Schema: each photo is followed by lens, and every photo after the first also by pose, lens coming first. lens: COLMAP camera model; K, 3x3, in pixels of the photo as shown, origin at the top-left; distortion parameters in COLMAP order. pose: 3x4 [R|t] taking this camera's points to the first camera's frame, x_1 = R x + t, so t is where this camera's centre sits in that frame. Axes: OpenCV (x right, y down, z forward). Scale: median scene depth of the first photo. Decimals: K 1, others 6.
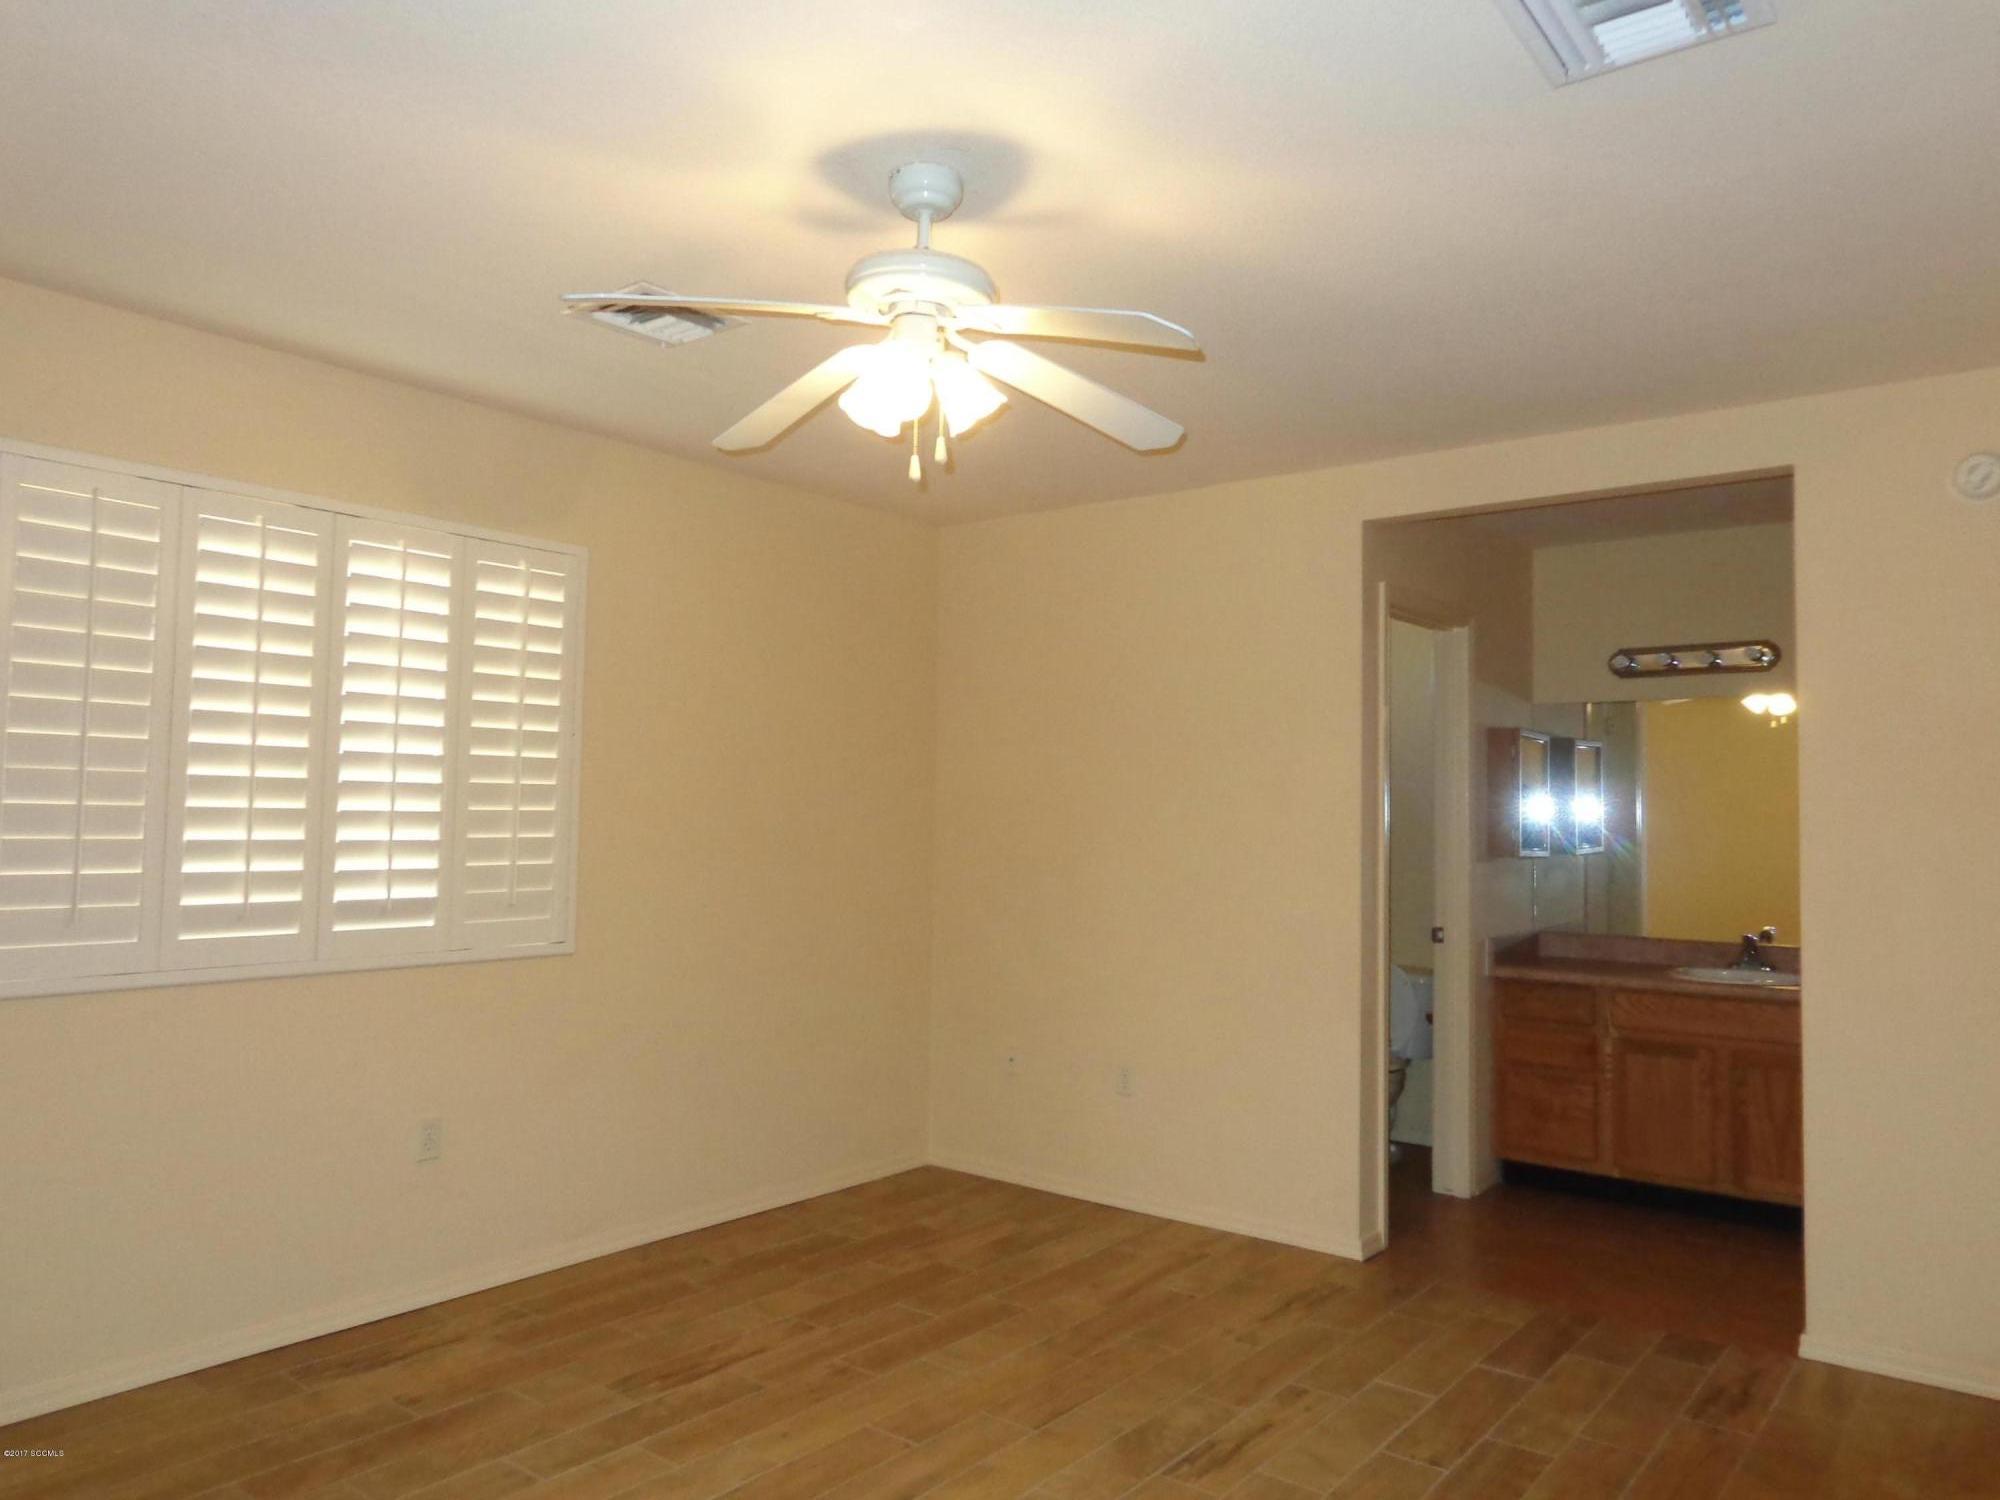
lens RADIAL K [[1413.7, 0, 1008.4], [0, 1413.7, 747.4], [0, 0, 1]] dist [-0.000614, 0.002380]
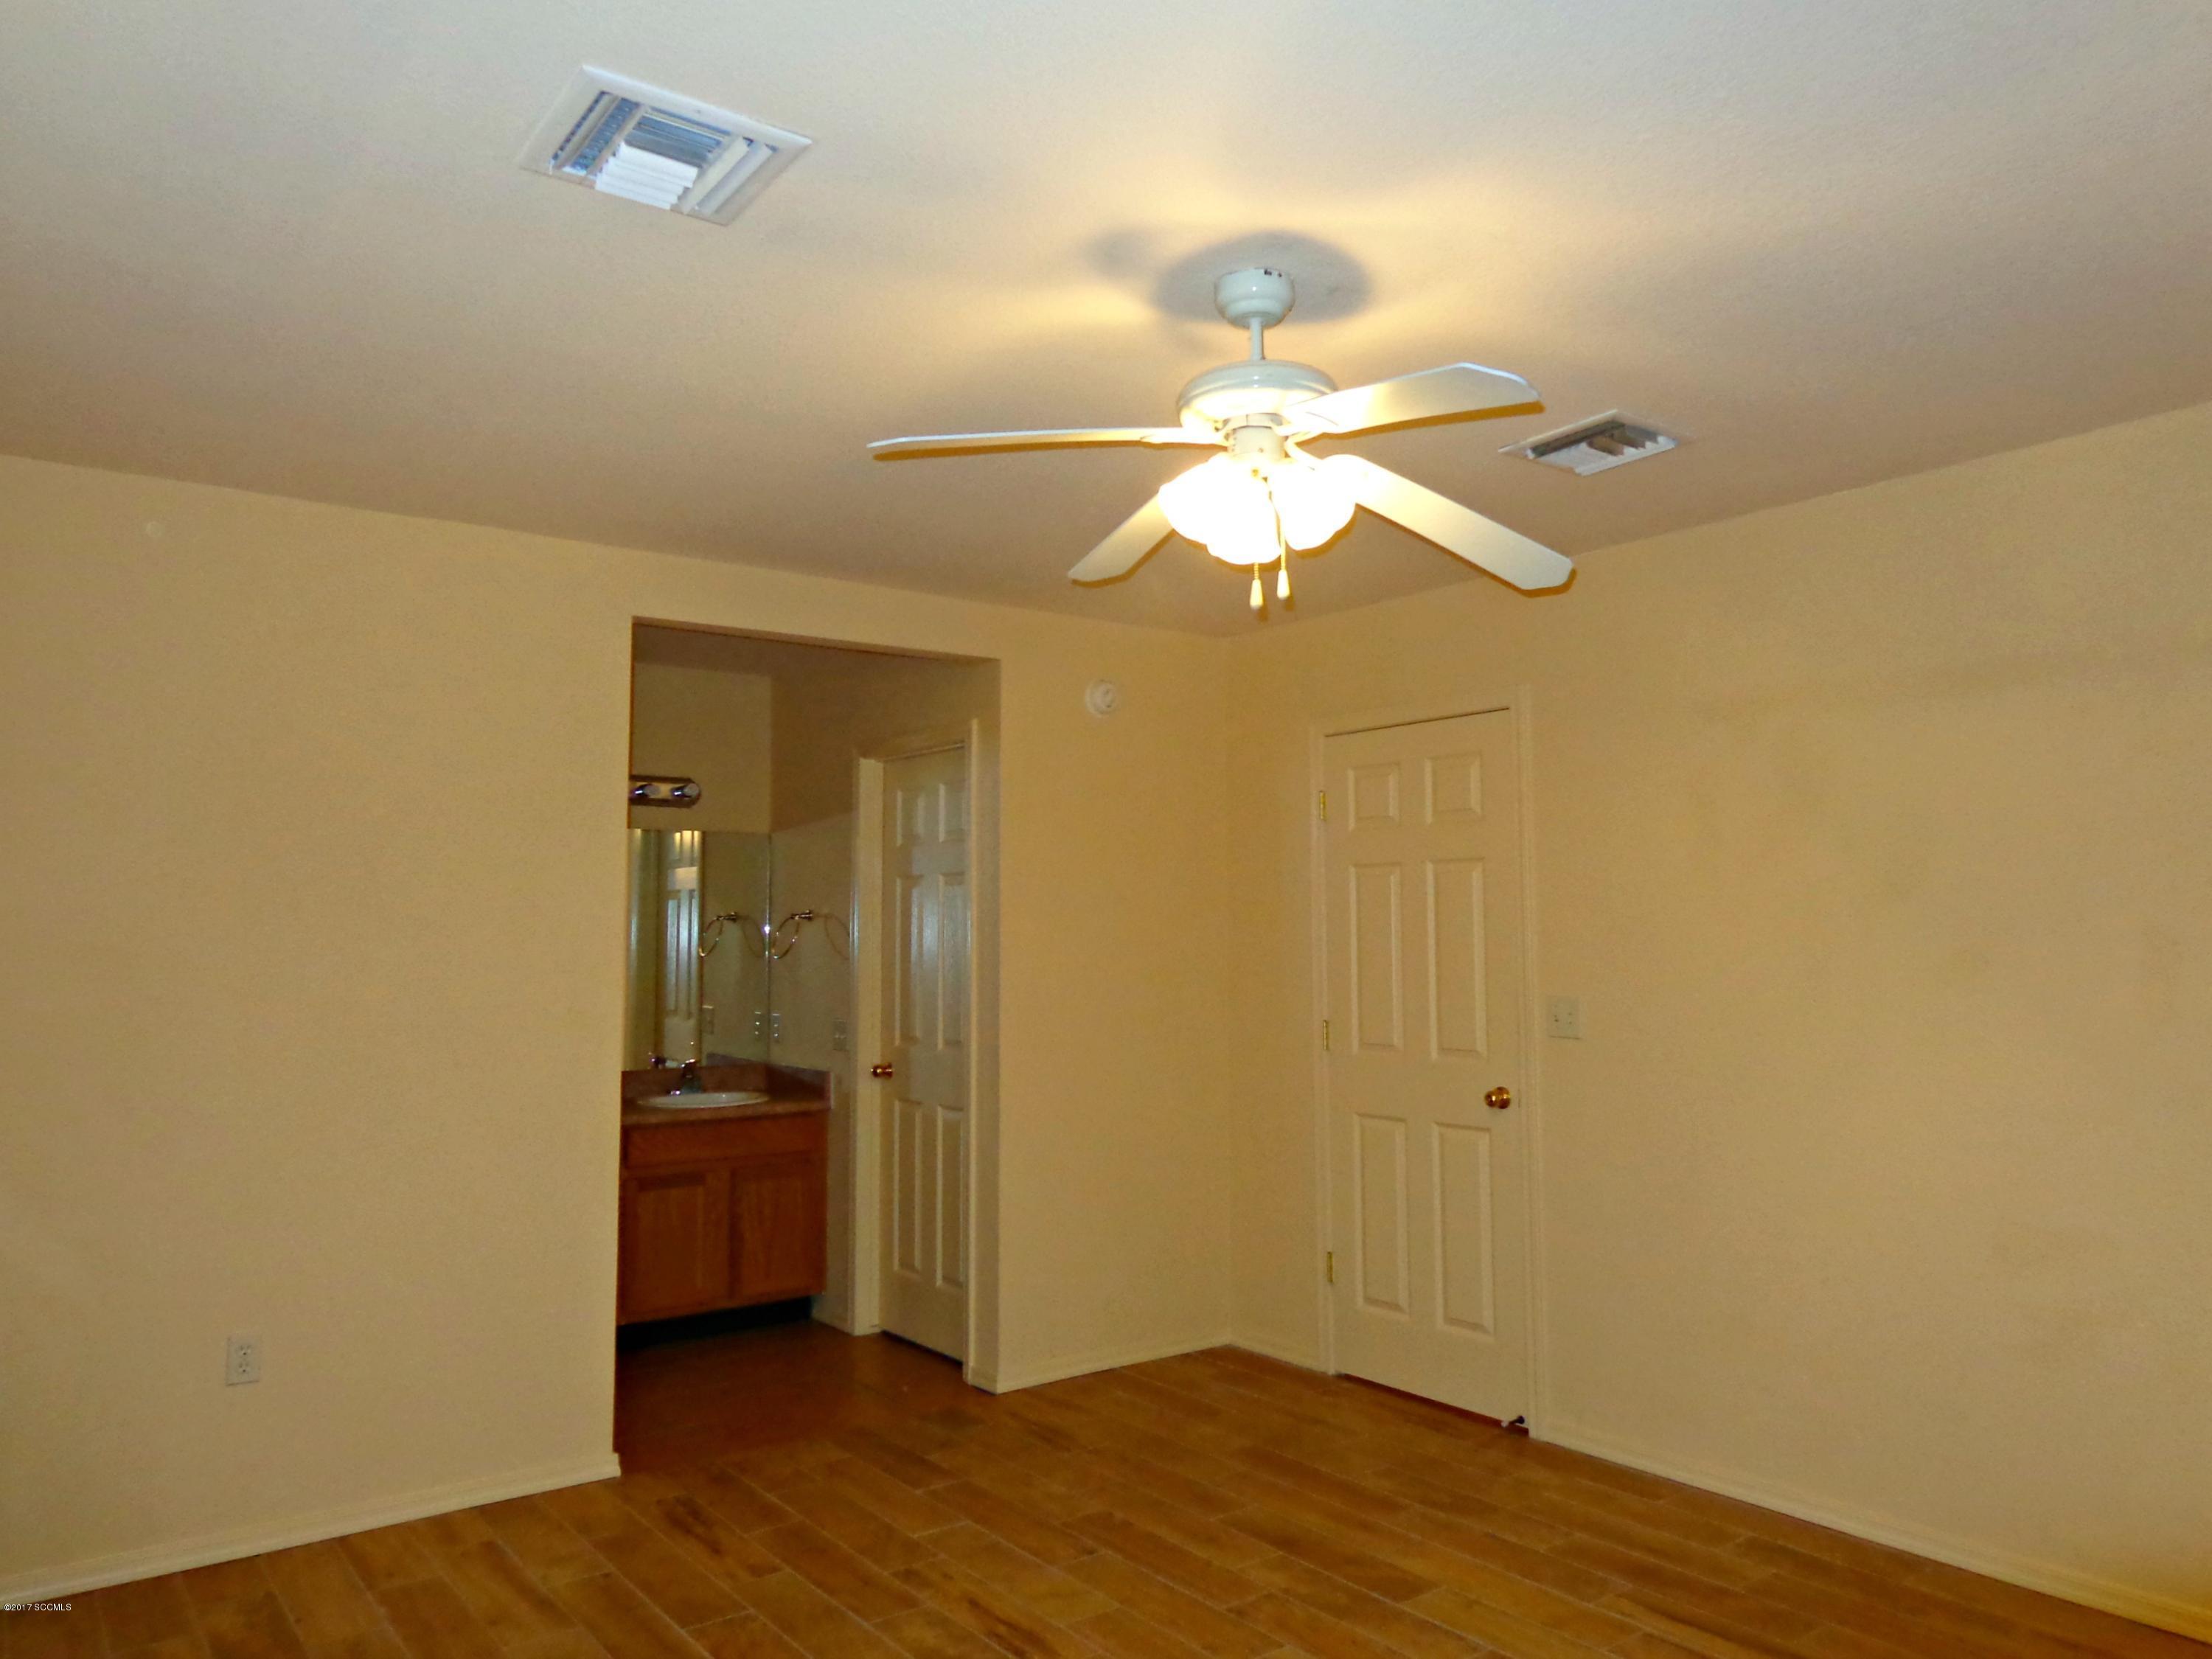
lens RADIAL K [[1563.5, 0, 1118.1], [0, 1563.5, 830.0], [0, 0, 1]] dist [-0.000614, 0.002380]
pose [[0.256668, 0.048893, 0.965262, -0.724684], [-0.033795, 0.998563, -0.041594, 0.000910], [-0.965909, -0.021945, 0.257952, 0.560471]]
